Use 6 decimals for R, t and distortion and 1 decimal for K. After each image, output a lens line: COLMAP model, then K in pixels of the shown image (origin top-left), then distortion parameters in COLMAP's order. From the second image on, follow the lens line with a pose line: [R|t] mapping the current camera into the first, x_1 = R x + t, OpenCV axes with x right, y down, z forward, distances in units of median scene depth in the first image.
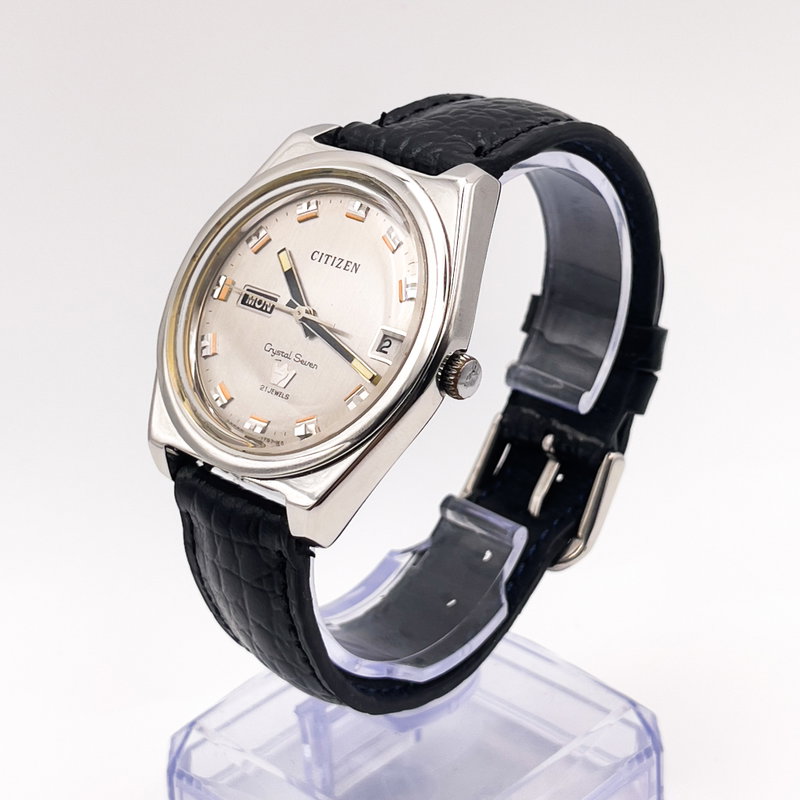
lens RADIAL K [[2046.0, 0, 398.8], [0, 2046.0, 399.2], [0, 0, 1]] dist [0.099142, 0.000000]
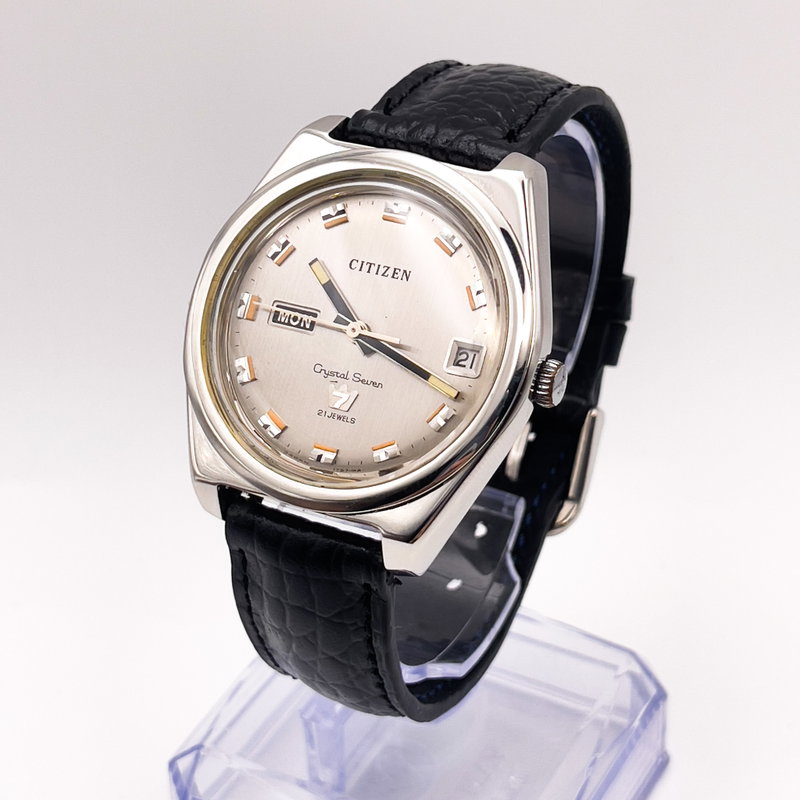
lens RADIAL K [[2046.0, 0, 388.4], [0, 2046.0, 424.1], [0, 0, 1]] dist [0.099142, 0.000000]
pose [[0.967097, -0.126771, 0.220572, -0.238024], [0.103373, 0.988017, 0.114612, -0.102282], [-0.232459, -0.088040, 0.968613, 0.084019]]
